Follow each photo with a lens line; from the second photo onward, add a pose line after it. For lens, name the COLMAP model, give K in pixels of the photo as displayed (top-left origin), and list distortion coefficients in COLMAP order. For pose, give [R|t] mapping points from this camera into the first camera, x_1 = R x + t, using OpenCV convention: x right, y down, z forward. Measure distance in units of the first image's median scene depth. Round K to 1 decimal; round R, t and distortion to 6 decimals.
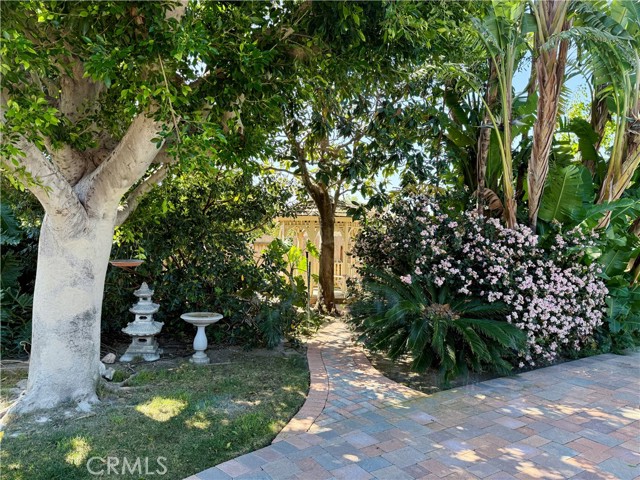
lens RADIAL K [[449.0, 0, 320.2], [0, 449.0, 239.9], [0, 0, 1]] dist [-0.001623, -0.000523]
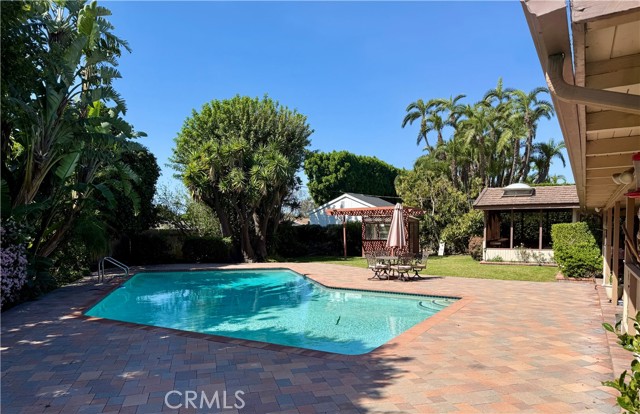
lens RADIAL K [[449.1, 0, 320.1], [0, 449.1, 207.4], [0, 0, 1]] dist [0.001273, 0.000431]
pose [[0.274145, -0.004733, 0.961677, -0.626294], [0.052713, 0.998559, -0.010112, -0.002878], [-0.960243, 0.053465, 0.273999, -0.452038]]
